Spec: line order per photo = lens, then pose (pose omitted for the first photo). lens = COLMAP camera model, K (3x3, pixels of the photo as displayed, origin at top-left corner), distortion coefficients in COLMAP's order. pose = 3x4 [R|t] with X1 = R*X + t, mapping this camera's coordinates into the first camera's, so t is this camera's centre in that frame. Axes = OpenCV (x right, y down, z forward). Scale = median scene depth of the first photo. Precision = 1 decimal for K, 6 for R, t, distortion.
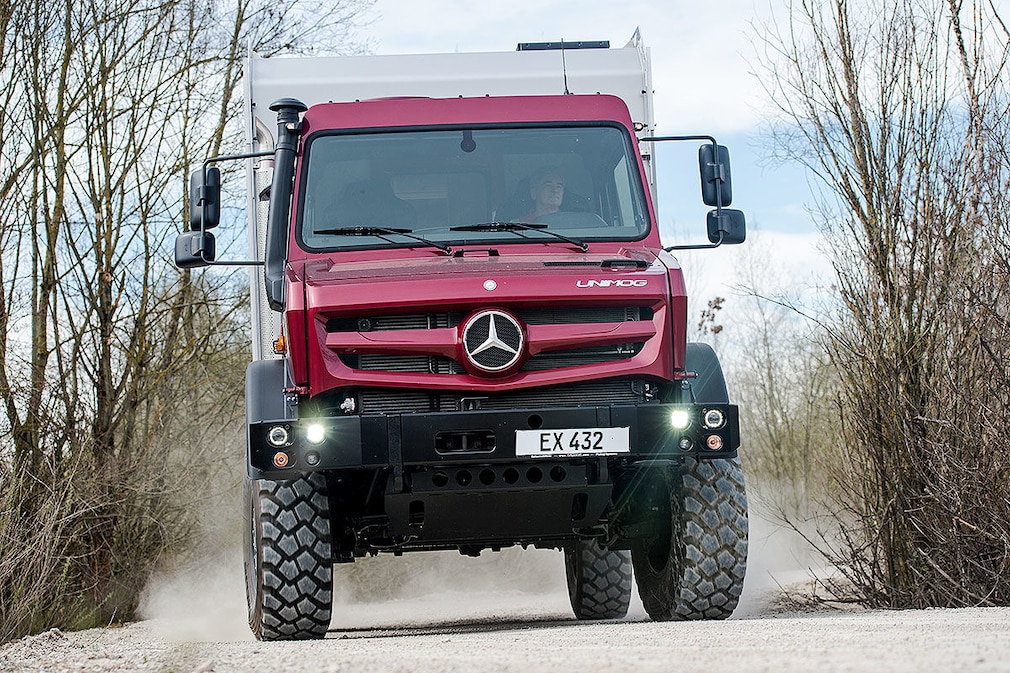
lens RADIAL K [[2186.3, 0, 505.0], [0, 2186.3, 336.5], [0, 0, 1]] dist [-0.012777, -0.006748]
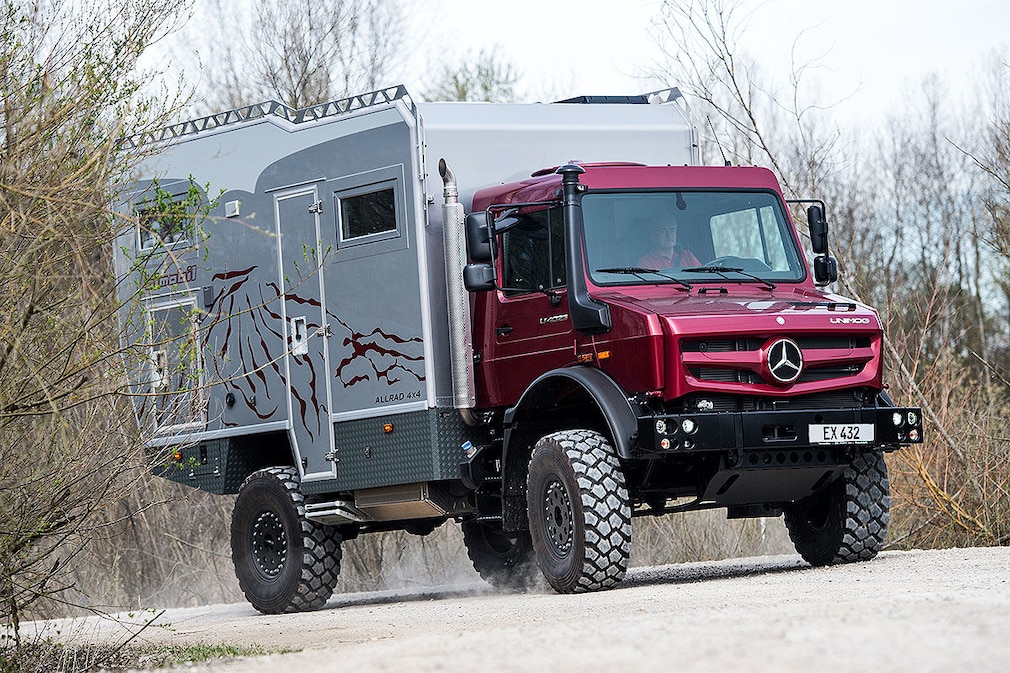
lens RADIAL K [[4676.8, 0, 505.0], [0, 4676.8, 336.5], [0, 0, 1]] dist [0.979202, -4.451340]
pose [[0.871984, 0.020196, 0.489118, -1.627632], [-0.030581, 0.999444, 0.013252, -0.047585], [-0.488578, -0.026513, 0.872117, -1.526126]]
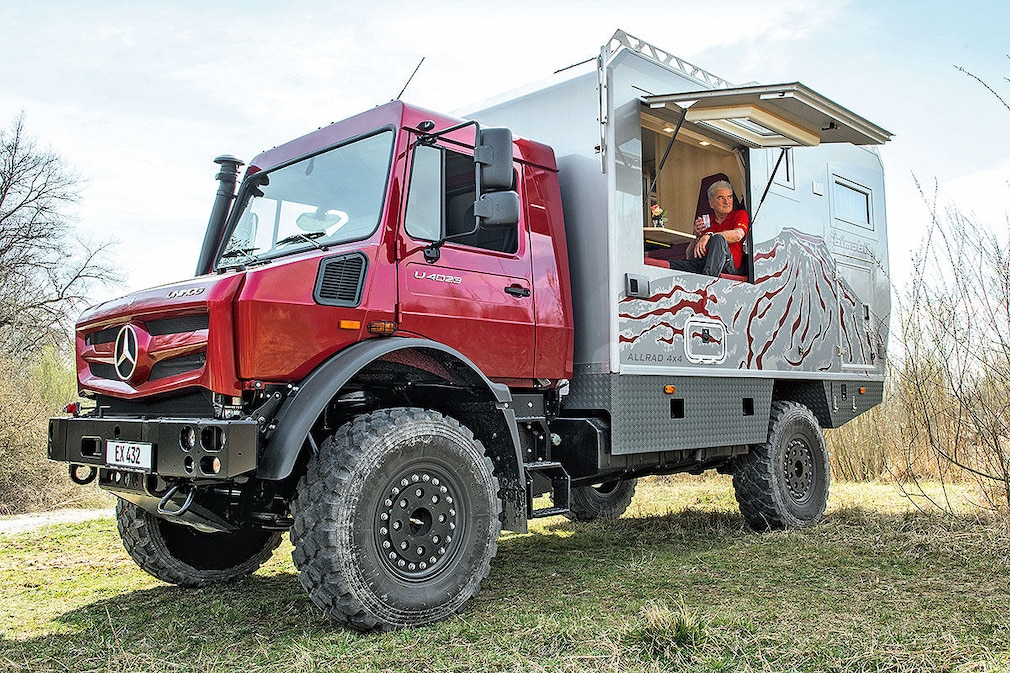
lens RADIAL K [[868.9, 0, 546.9], [0, 868.9, 313.9], [0, 0, 1]] dist [-0.002361, 0.002877]
pose [[0.675634, -0.038489, -0.736231, 0.450764], [0.065488, 0.997822, 0.007933, -0.007016], [0.734322, -0.053574, 0.676683, 0.863050]]
